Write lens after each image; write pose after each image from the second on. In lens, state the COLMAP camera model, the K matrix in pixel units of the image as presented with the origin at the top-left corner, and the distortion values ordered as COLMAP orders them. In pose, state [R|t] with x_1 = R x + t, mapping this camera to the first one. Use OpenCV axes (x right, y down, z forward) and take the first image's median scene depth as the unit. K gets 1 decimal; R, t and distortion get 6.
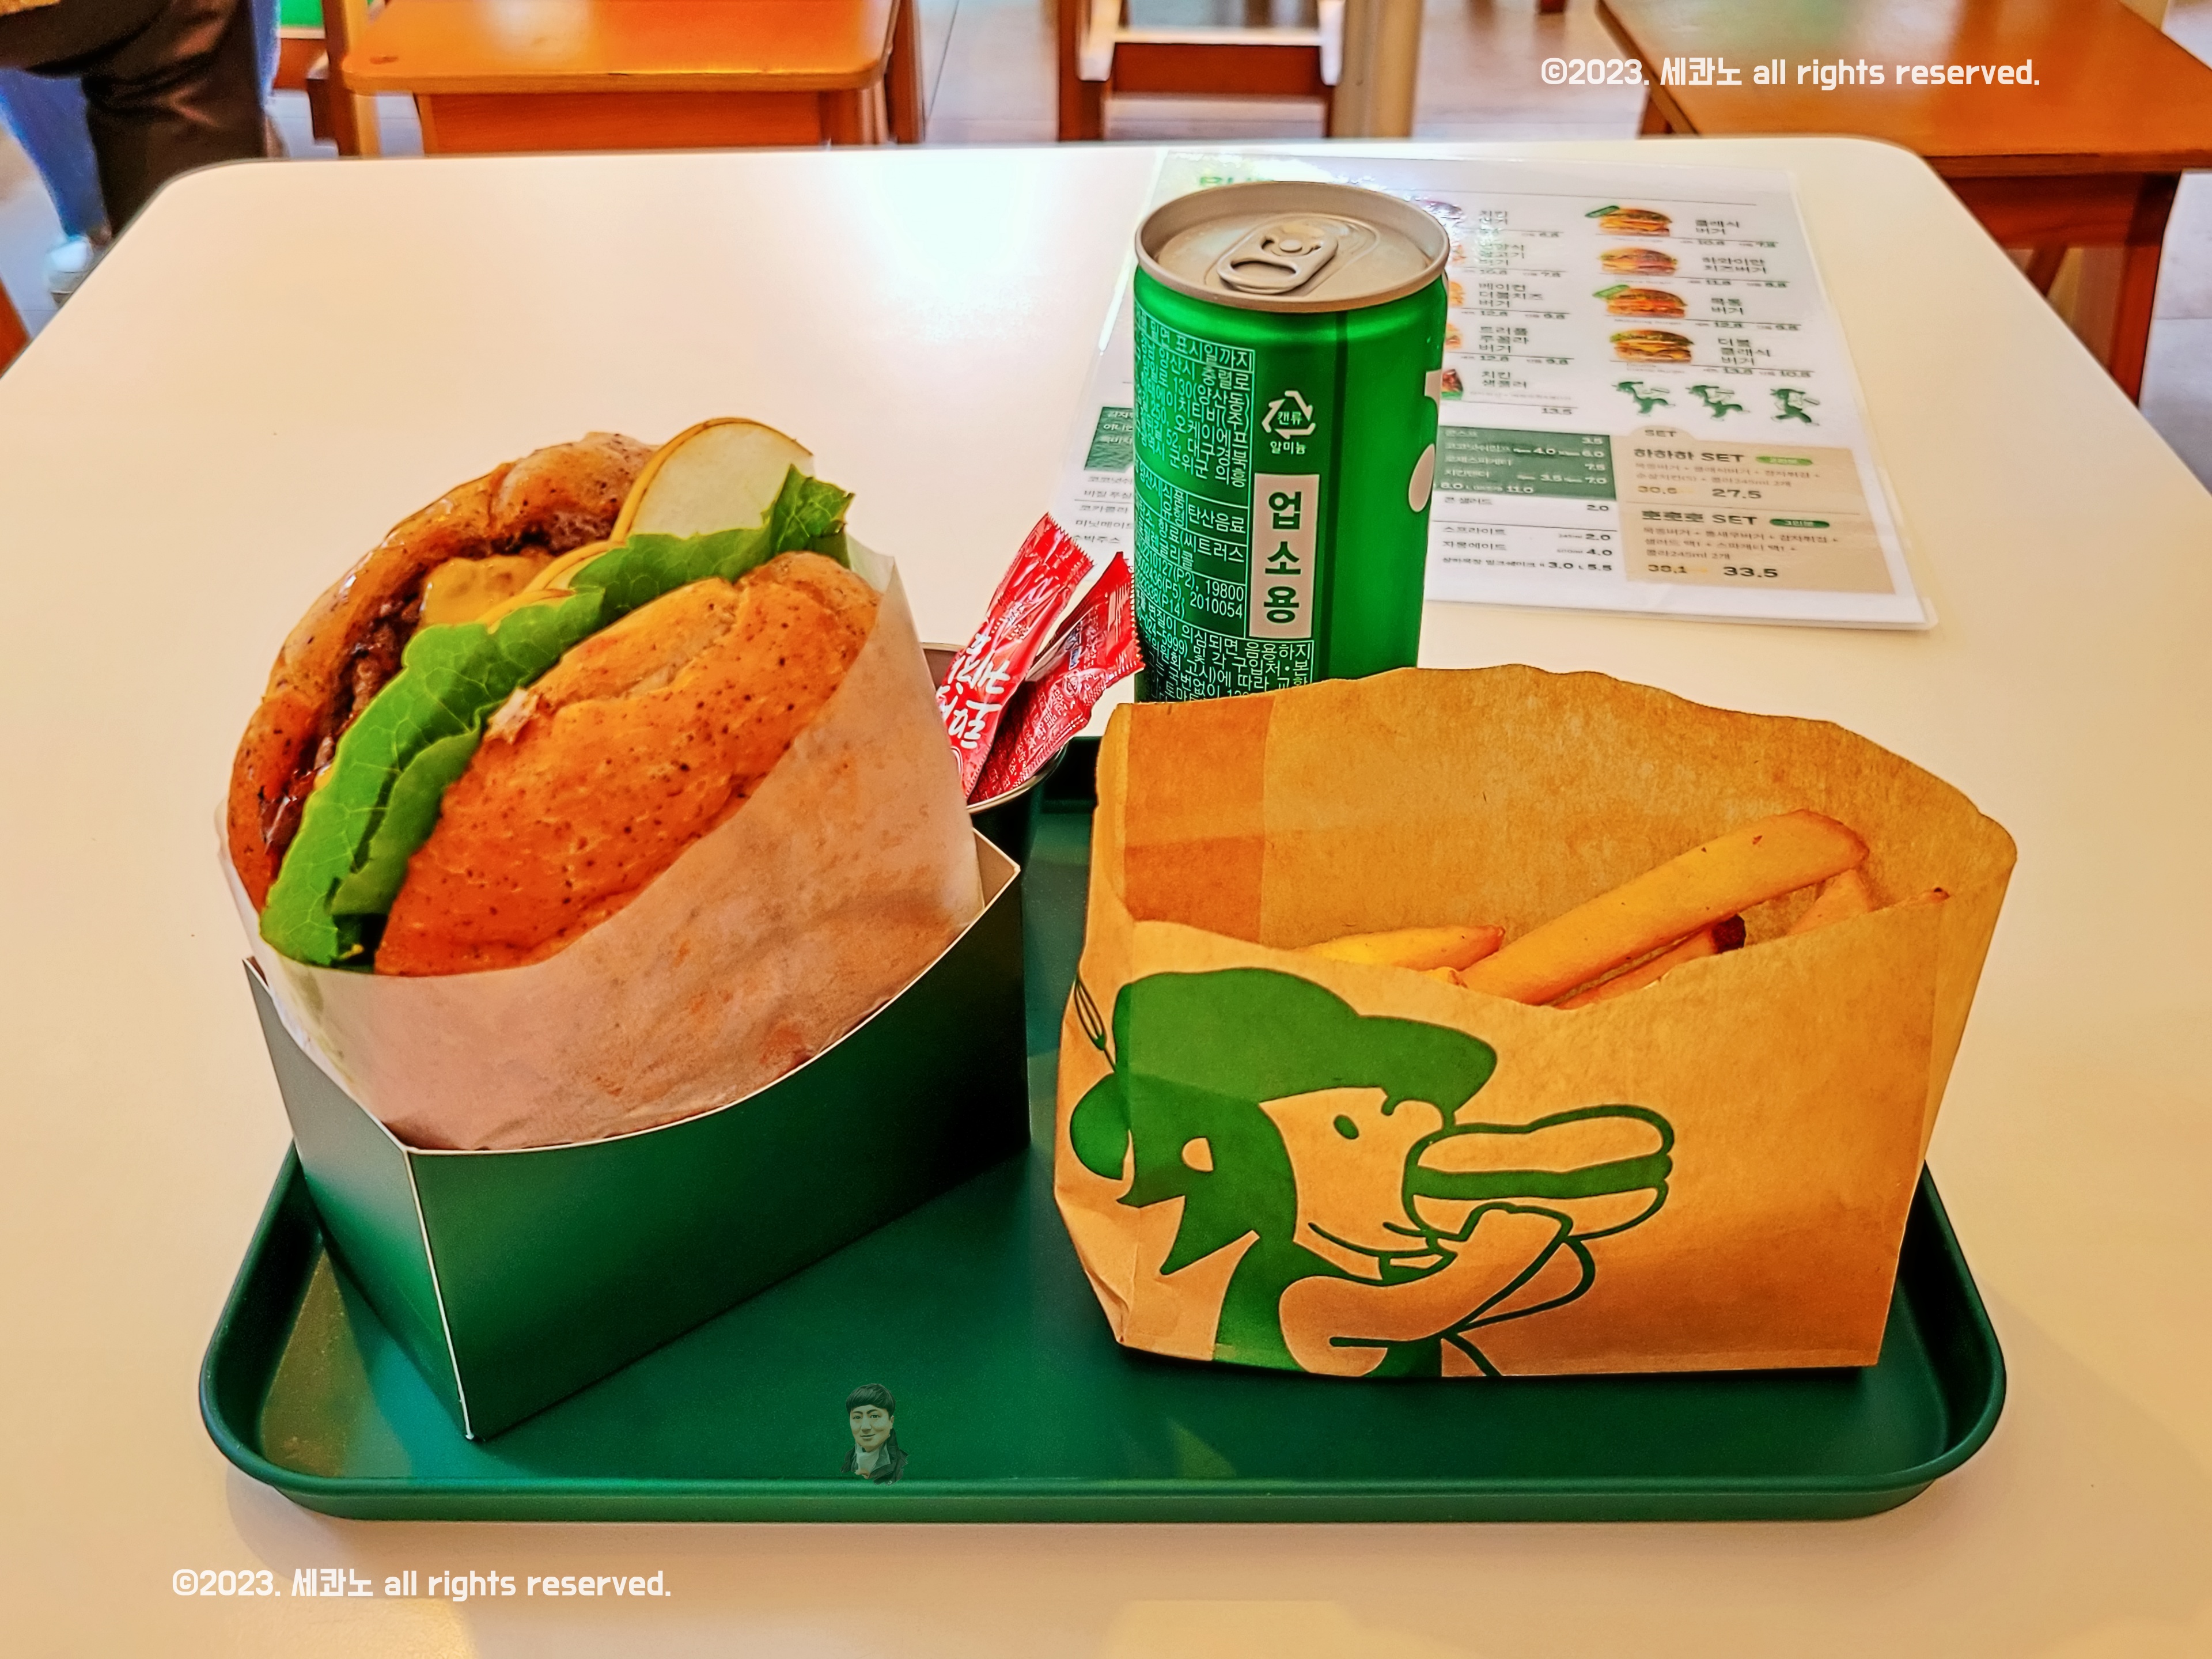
lens RADIAL K [[2410.5, 0, 1106.0], [0, 2410.5, 829.5], [0, 0, 1]] dist [-0.087000, 0.254242]
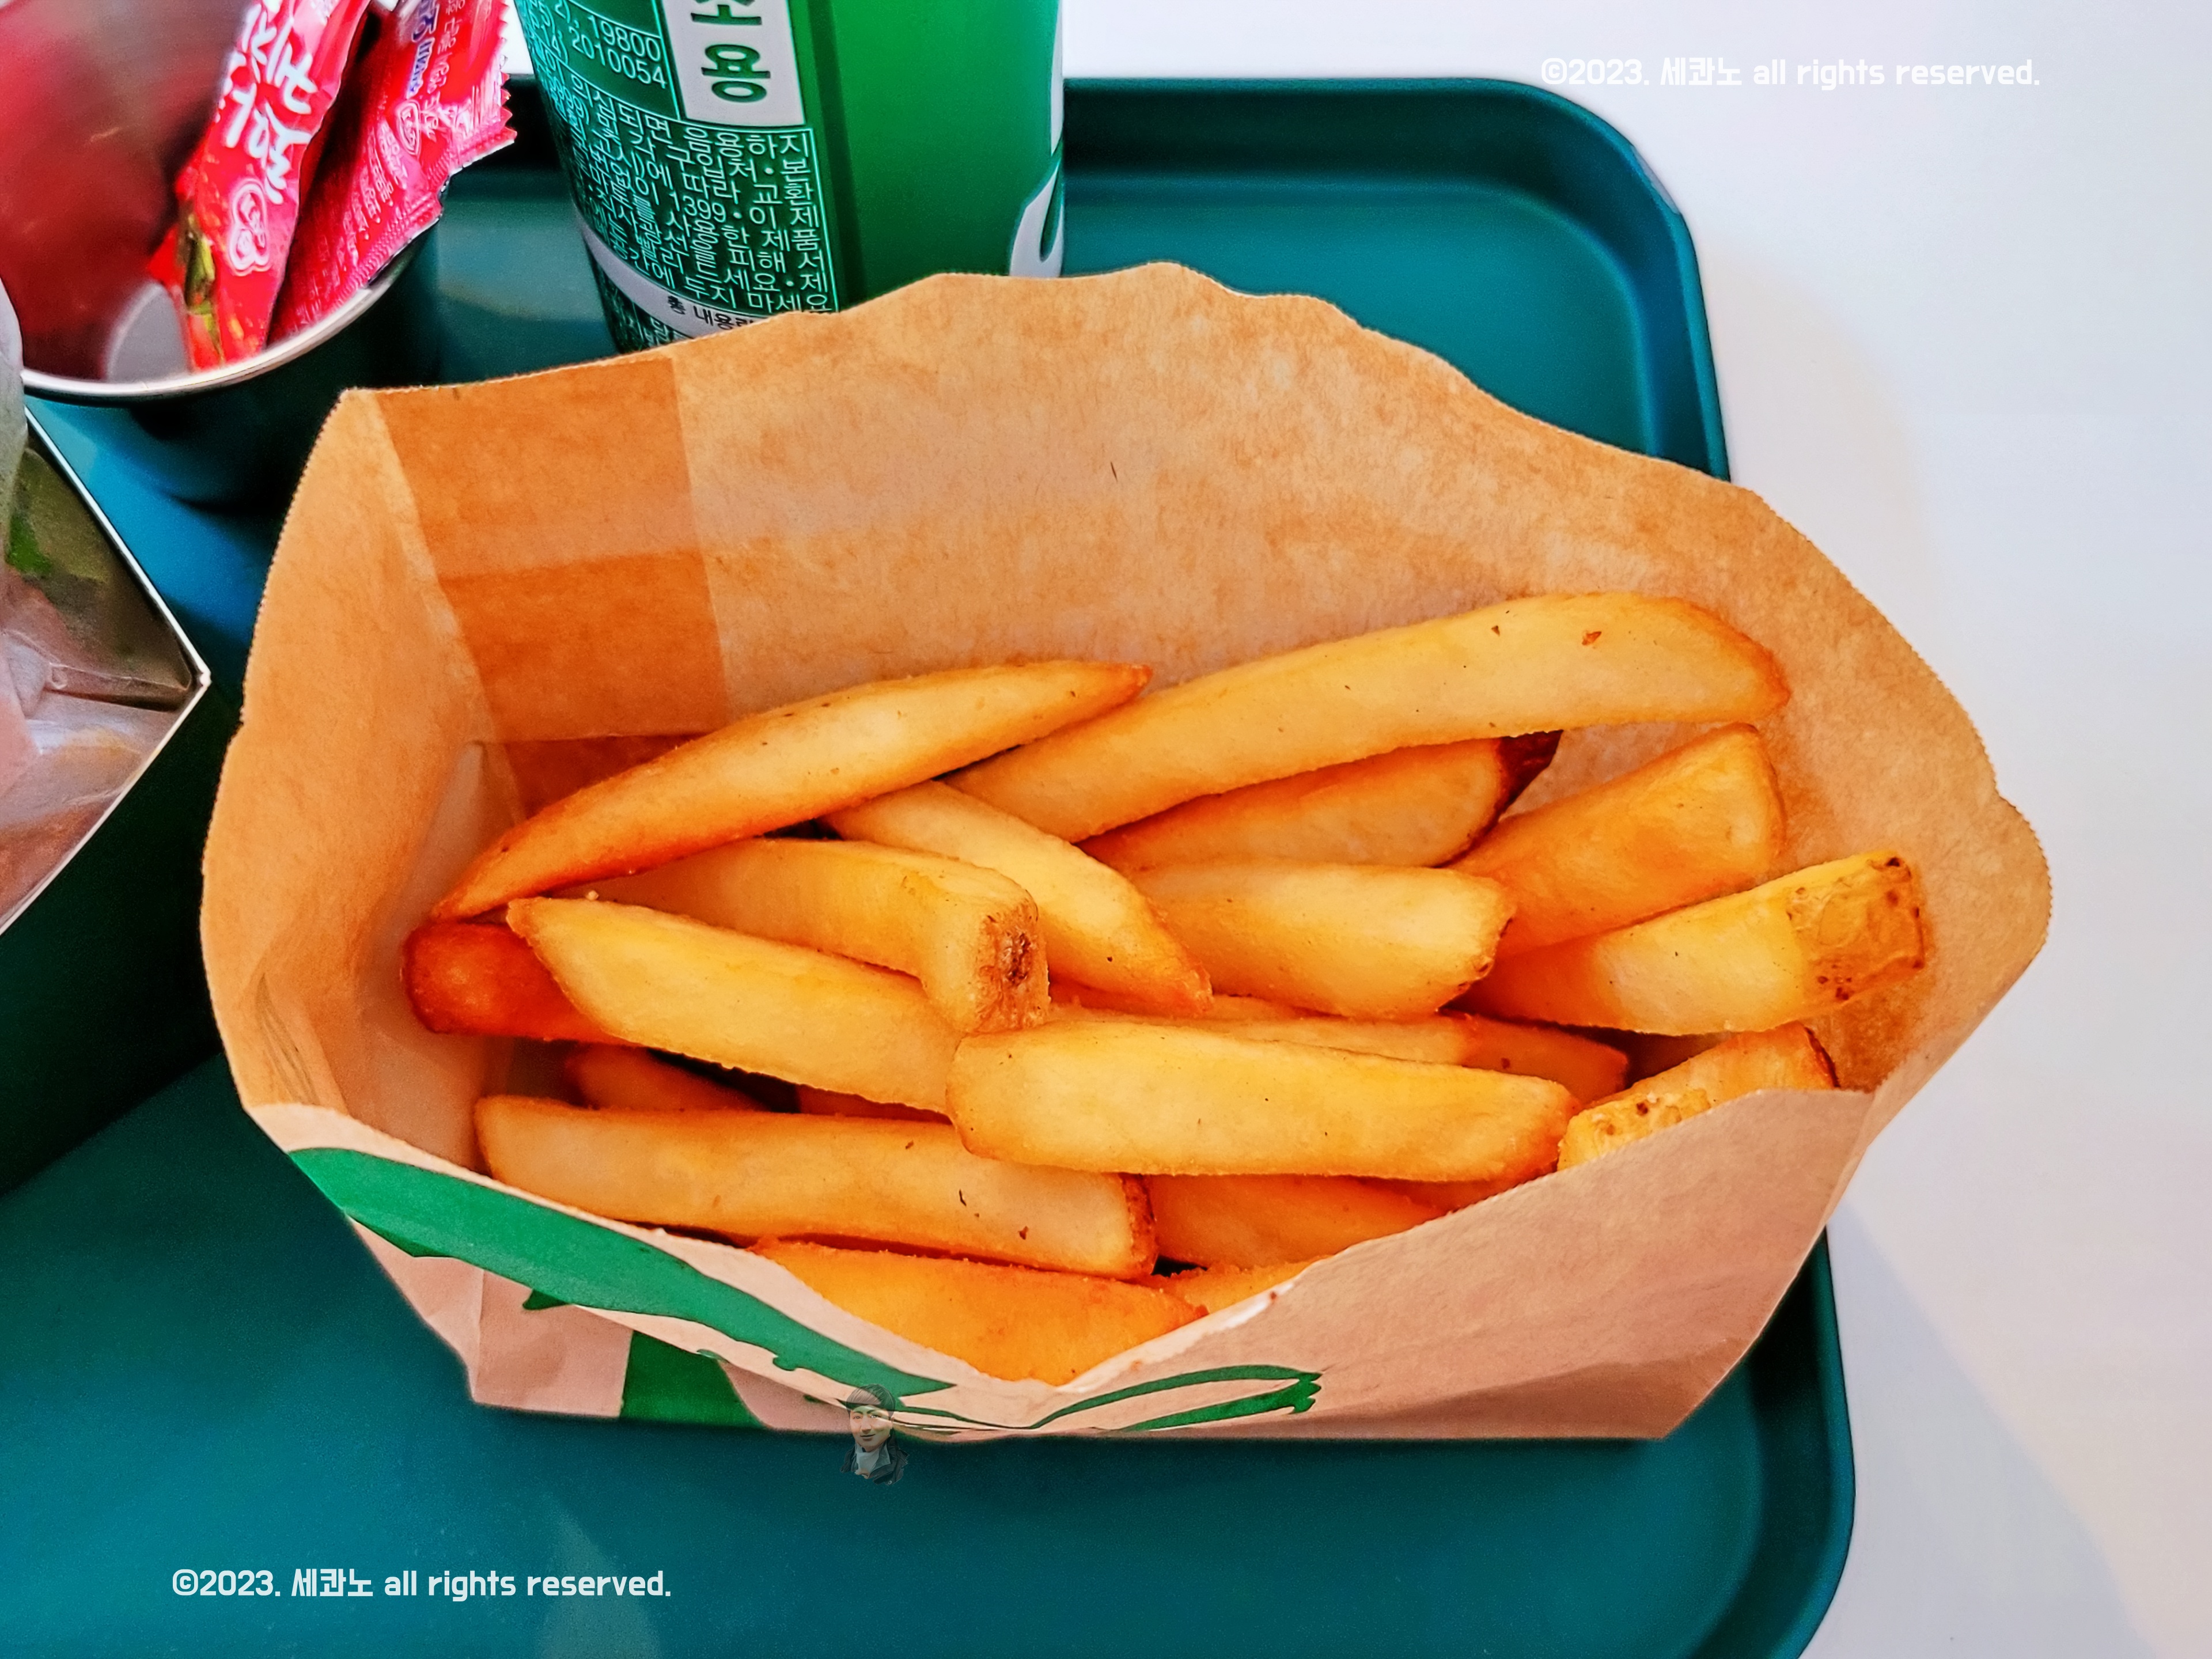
lens RADIAL K [[2410.5, 0, 1106.0], [0, 2410.5, 829.5], [0, 0, 1]] dist [-0.087000, 0.254242]
pose [[0.999780, 0.020127, 0.005846, 0.155024], [-0.020262, 0.856835, 0.515193, -0.223680], [0.005360, -0.515199, 0.857054, 0.498935]]
